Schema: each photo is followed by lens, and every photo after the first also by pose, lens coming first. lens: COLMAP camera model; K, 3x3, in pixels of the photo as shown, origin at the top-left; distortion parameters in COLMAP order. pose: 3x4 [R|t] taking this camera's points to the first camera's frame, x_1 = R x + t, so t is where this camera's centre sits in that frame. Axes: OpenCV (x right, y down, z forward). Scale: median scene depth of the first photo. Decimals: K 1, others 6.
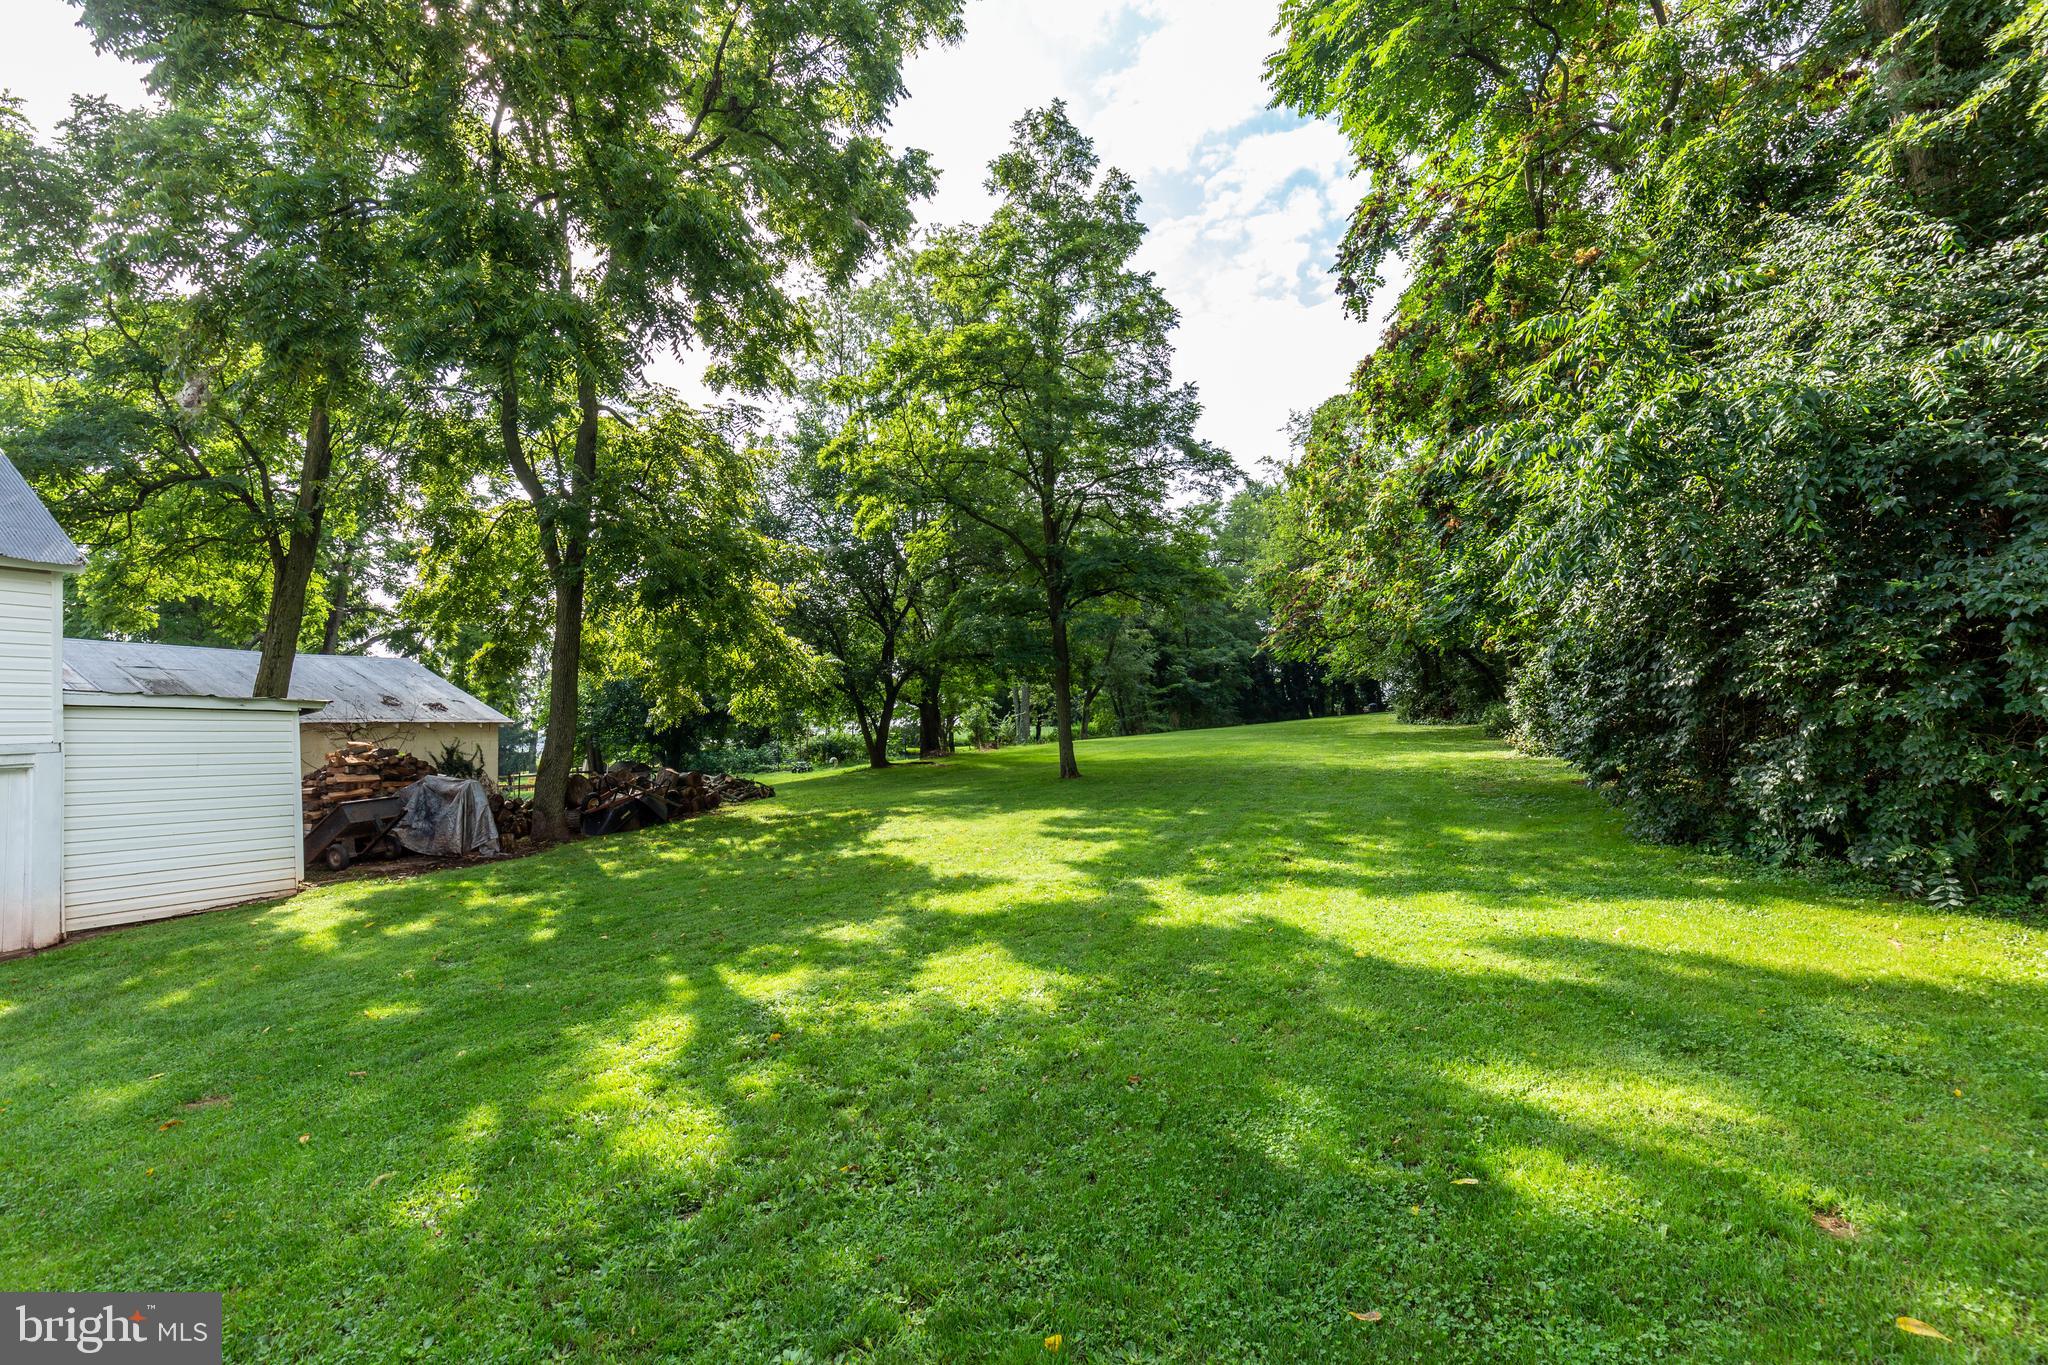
lens RADIAL K [[933.0, 0, 1018.6], [0, 933.0, 685.4], [0, 0, 1]] dist [0.004315, -0.000954]
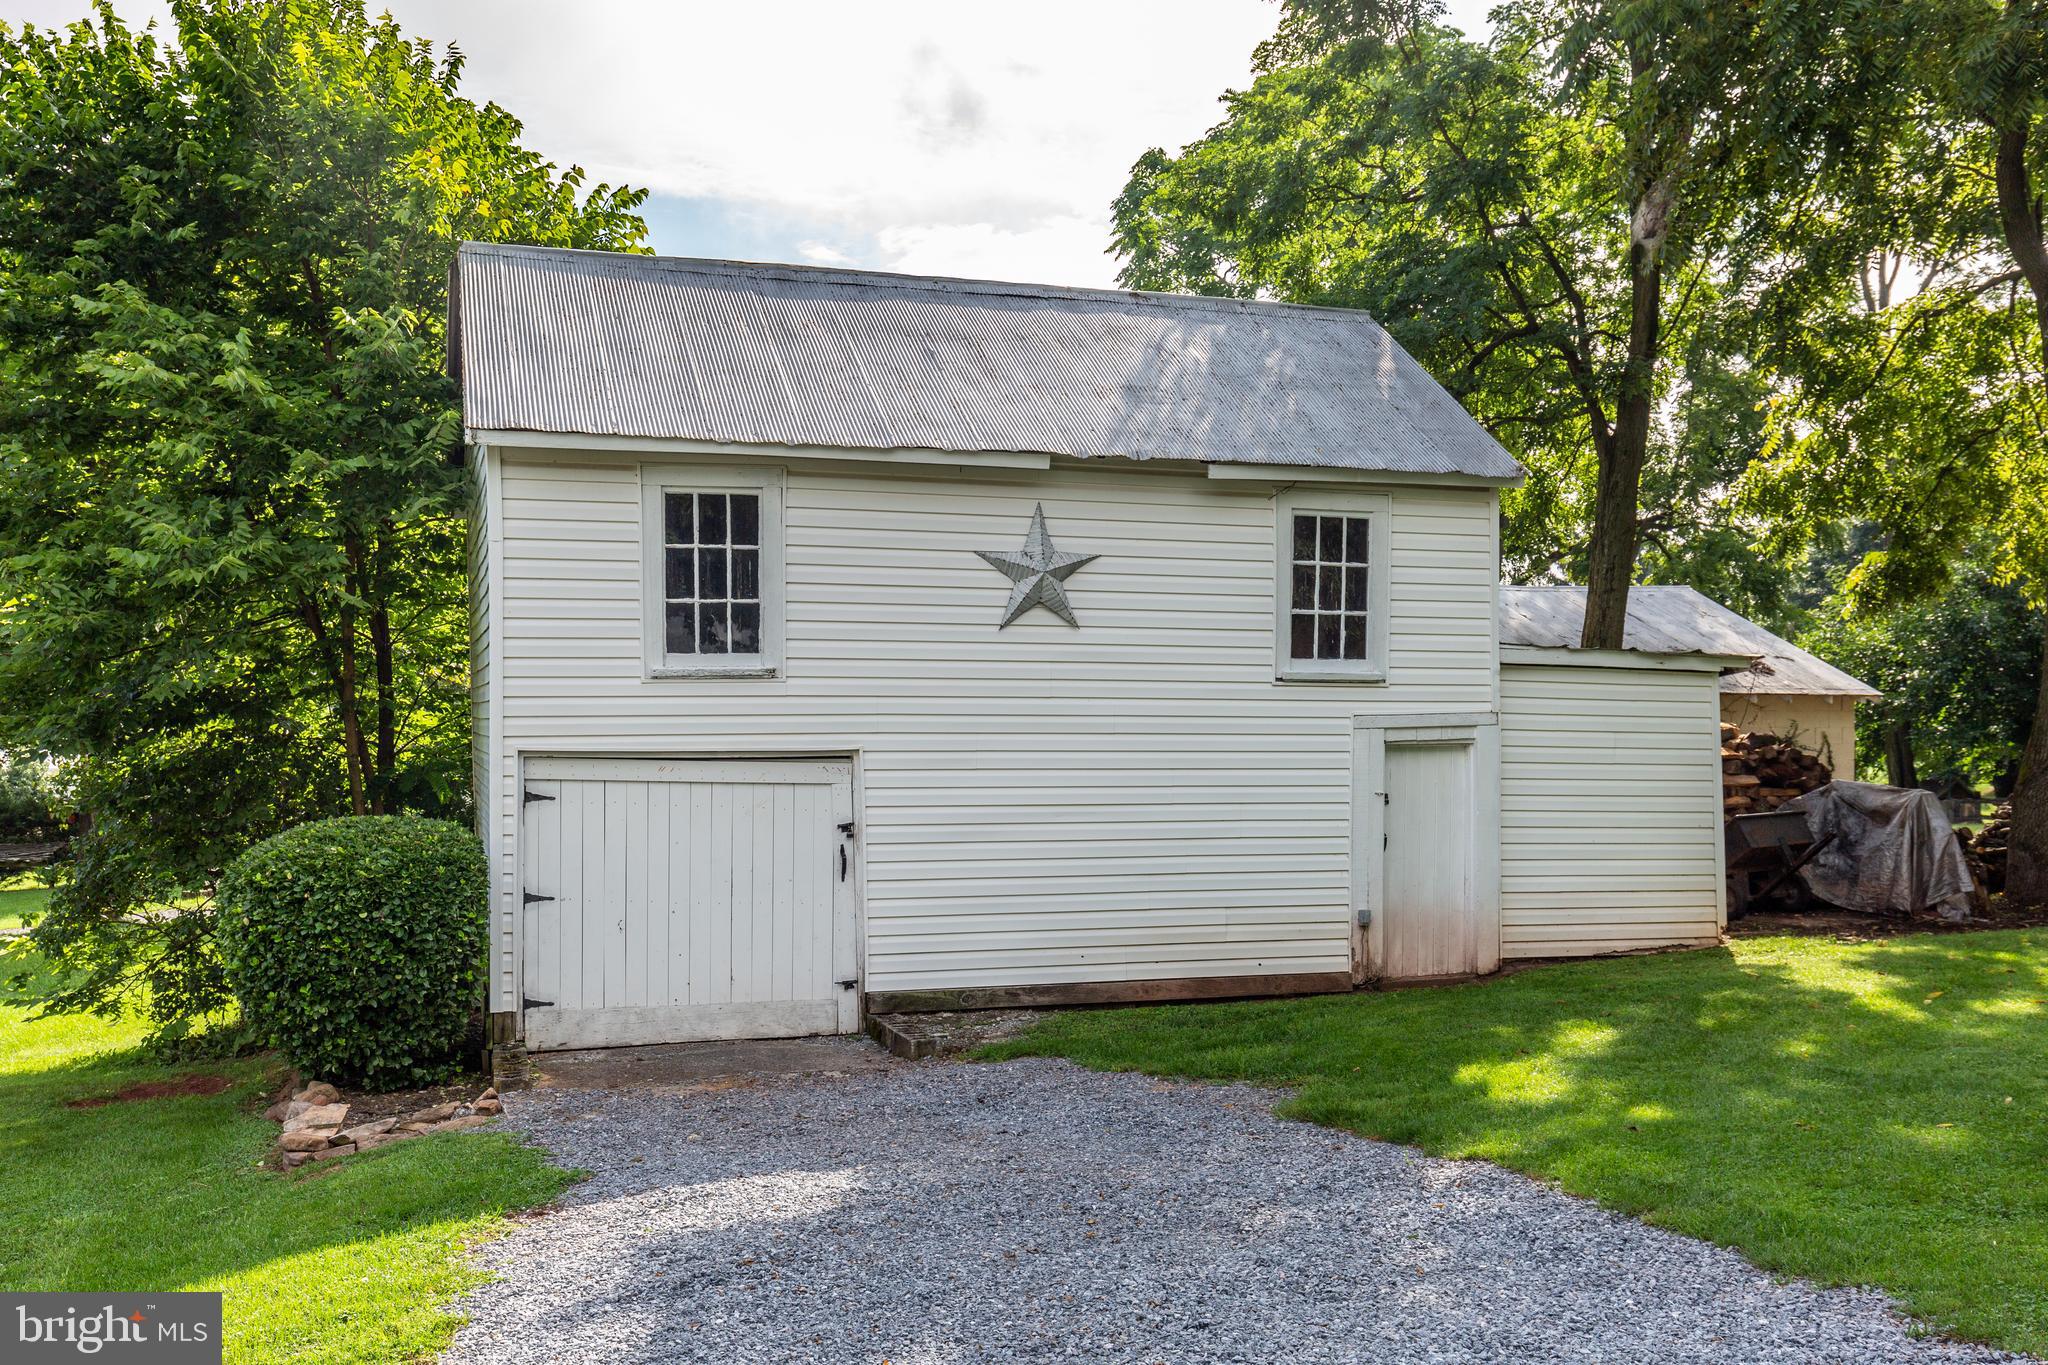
lens RADIAL K [[1881.2, 0, 1015.2], [0, 1881.2, 685.7], [0, 0, 1]] dist [0.004133, 0.000000]
pose [[0.674309, 0.000363, -0.738449, -0.077149], [0.022007, 0.999546, 0.020586, -0.000745], [0.738121, -0.030133, 0.673995, -0.176718]]
